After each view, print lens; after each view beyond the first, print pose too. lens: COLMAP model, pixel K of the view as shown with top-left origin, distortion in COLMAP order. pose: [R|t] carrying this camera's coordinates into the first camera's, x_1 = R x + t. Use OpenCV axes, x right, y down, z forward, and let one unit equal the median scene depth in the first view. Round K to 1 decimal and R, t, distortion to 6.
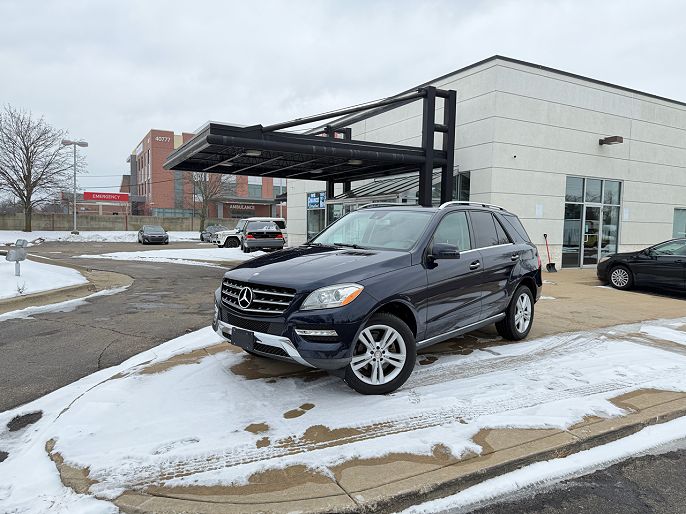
lens RADIAL K [[487.7, 0, 344.4], [0, 487.7, 256.7], [0, 0, 1]] dist [-0.007972, -0.004232]
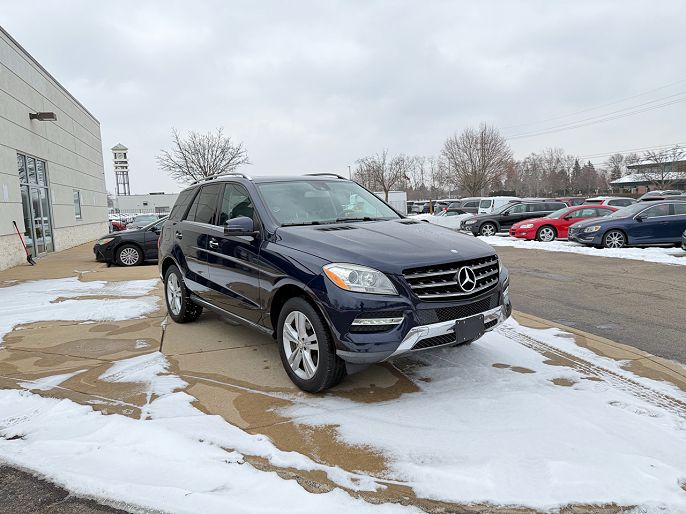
lens RADIAL K [[487.7, 0, 344.8], [0, 487.7, 259.7], [0, 0, 1]] dist [-0.007972, -0.004232]
pose [[0.186380, -0.140442, 0.972388, -1.054906], [0.108130, 0.986650, 0.121776, -0.074147], [-0.976509, 0.082447, 0.199077, 1.036963]]
